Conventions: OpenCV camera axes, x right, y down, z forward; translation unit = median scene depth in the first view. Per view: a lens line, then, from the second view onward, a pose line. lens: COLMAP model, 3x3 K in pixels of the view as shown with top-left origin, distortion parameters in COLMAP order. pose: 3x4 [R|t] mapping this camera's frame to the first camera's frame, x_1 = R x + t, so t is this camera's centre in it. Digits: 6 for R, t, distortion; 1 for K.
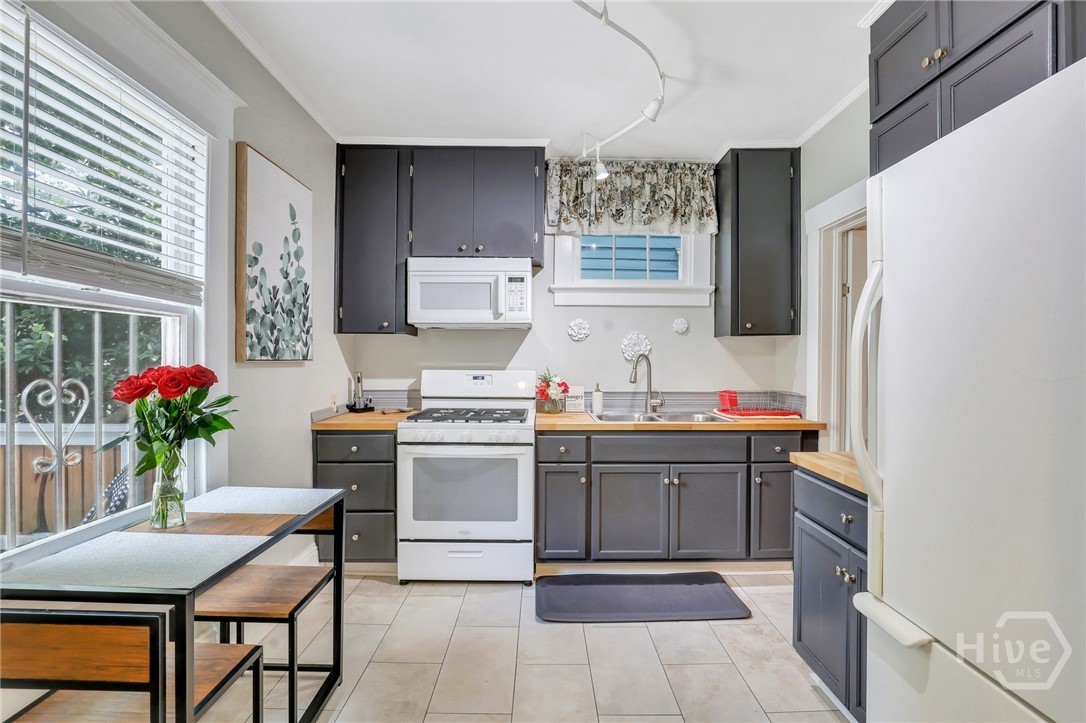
lens RADIAL K [[497.9, 0, 541.0], [0, 497.9, 365.7], [0, 0, 1]] dist [-0.033464, 0.005700]
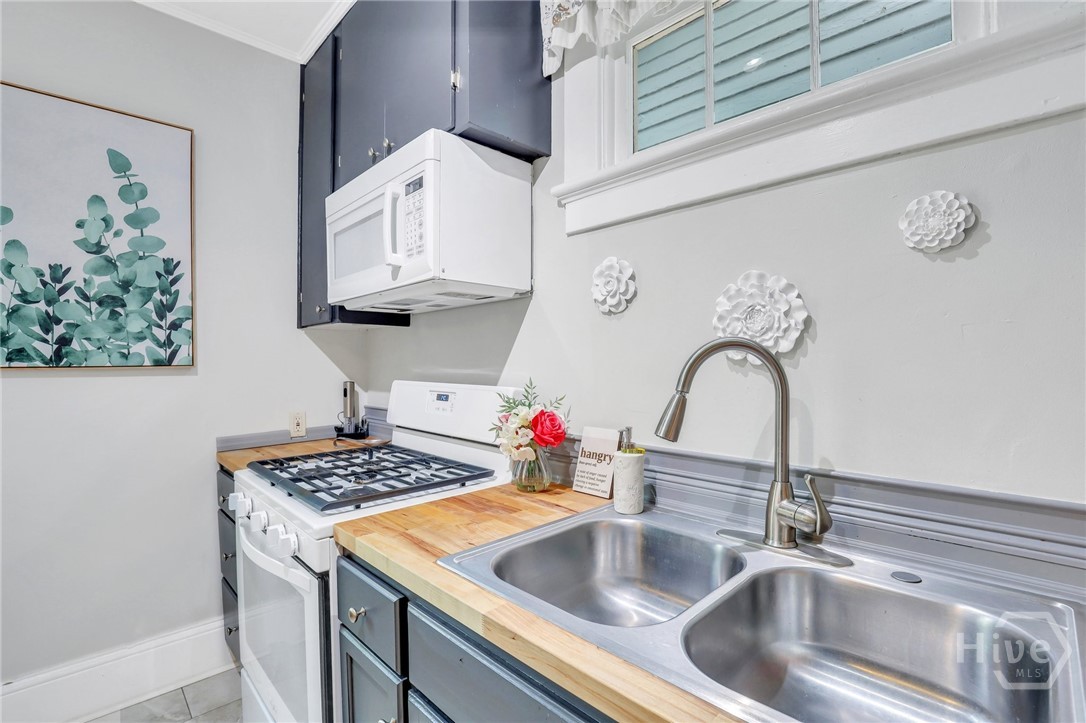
lens RADIAL K [[497.9, 0, 549.6], [0, 497.9, 364.4], [0, 0, 1]] dist [-0.033464, 0.005700]
pose [[0.701003, -0.004019, -0.713147, 0.357730], [0.001107, 0.999989, -0.004547, -0.008556], [0.713157, 0.002398, 0.701000, 0.772501]]
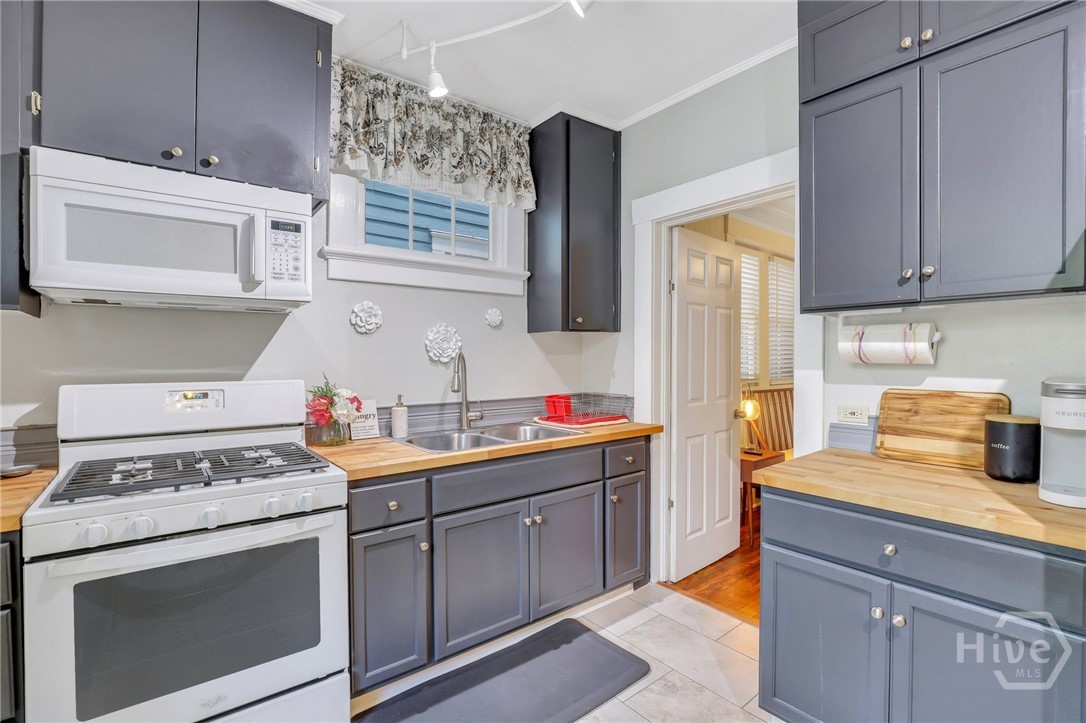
lens RADIAL K [[497.9, 0, 545.3], [0, 497.9, 359.2], [0, 0, 1]] dist [-0.033464, 0.005700]
pose [[0.783137, -0.008752, 0.621788, -0.173642], [0.015504, 0.999865, -0.005454, -0.008047], [-0.621656, 0.013912, 0.783167, 0.354174]]
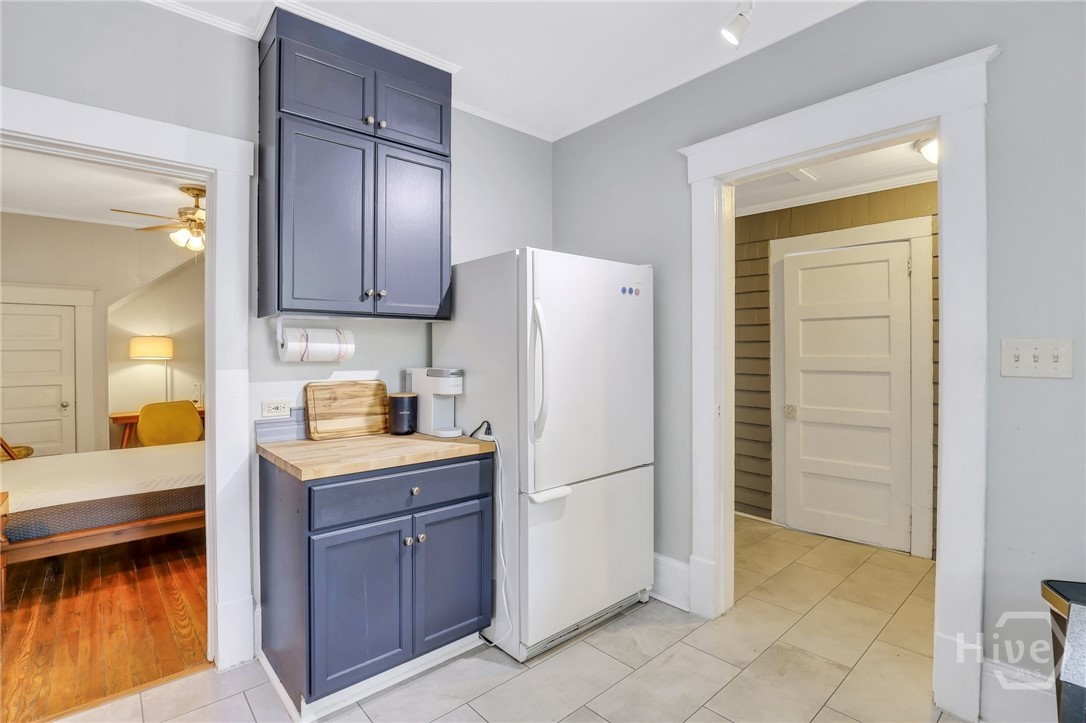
lens RADIAL K [[497.9, 0, 543.6], [0, 497.9, 358.2], [0, 0, 1]] dist [-0.033464, 0.005700]
pose [[-0.667524, -0.003940, 0.744578, -0.230942], [0.018227, 0.999600, 0.021630, -0.013396], [-0.744365, 0.028010, -0.667185, 0.778142]]
